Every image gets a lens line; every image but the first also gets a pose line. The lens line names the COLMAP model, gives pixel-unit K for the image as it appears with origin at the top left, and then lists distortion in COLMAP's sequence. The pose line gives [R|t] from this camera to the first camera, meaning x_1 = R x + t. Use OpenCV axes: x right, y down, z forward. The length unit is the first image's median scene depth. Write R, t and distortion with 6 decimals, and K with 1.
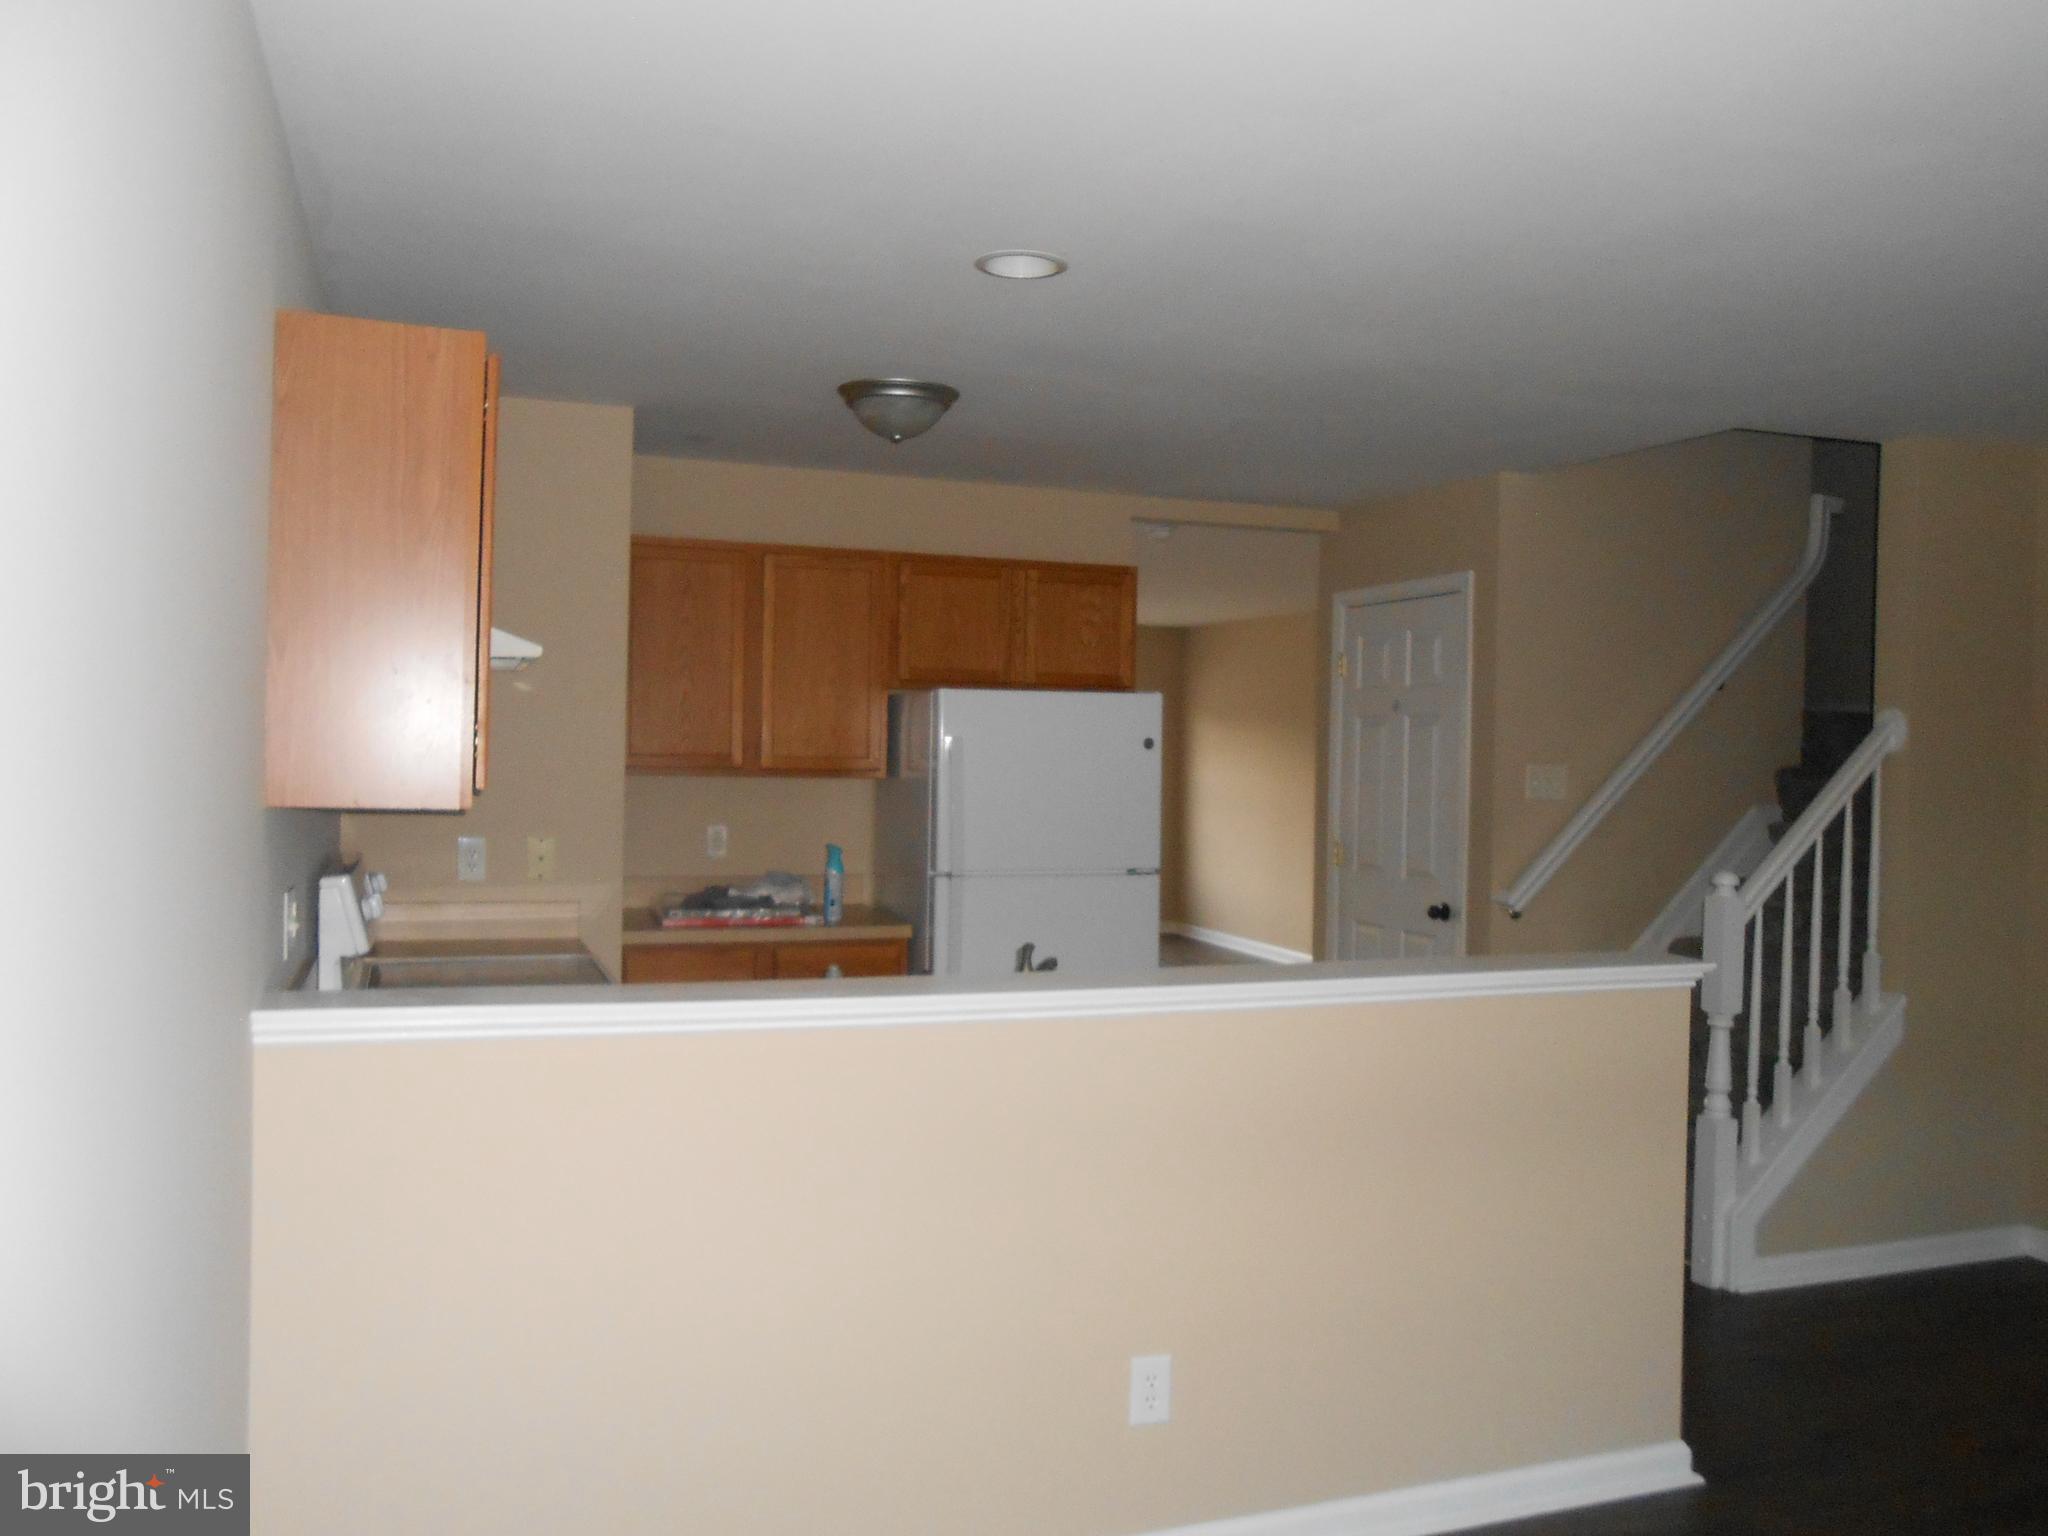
lens RADIAL K [[1586.3, 0, 1024.0], [0, 1586.3, 768.0], [0, 0, 1]] dist [-0.133615, 0.219570]
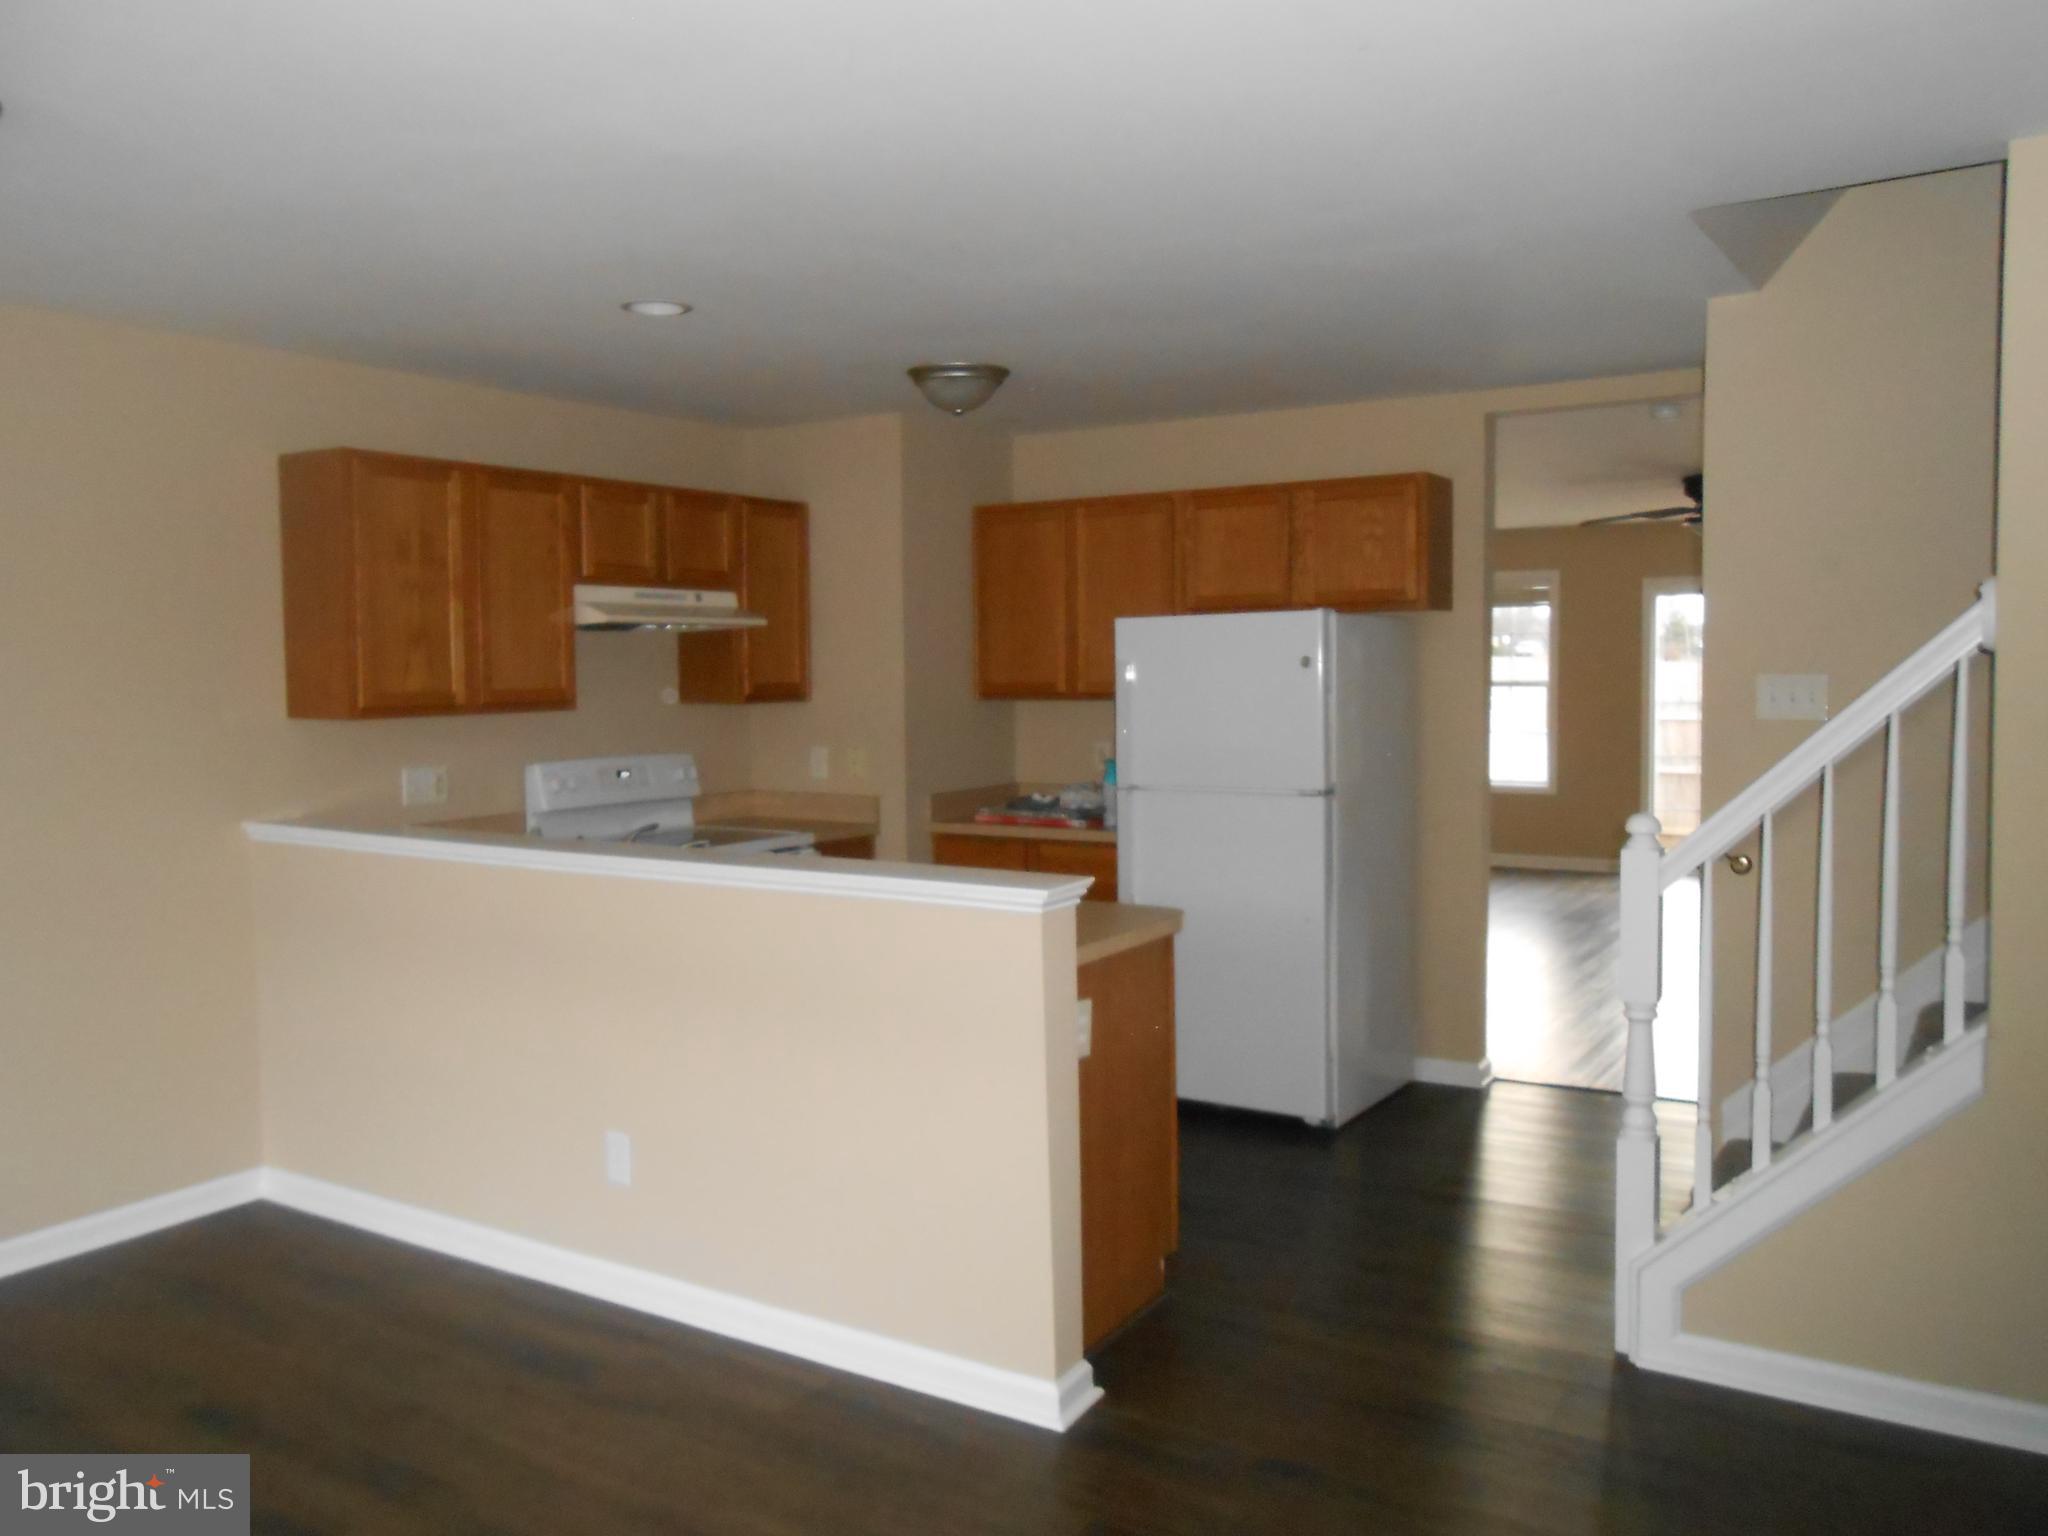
lens RADIAL K [[1586.3, 0, 1024.0], [0, 1586.3, 768.0], [0, 0, 1]] dist [-0.133615, 0.219570]
pose [[0.611970, 0.025861, -0.790458, 0.775511], [0.014118, 0.998949, 0.043612, 0.005427], [0.790755, -0.037849, 0.610962, 0.269892]]
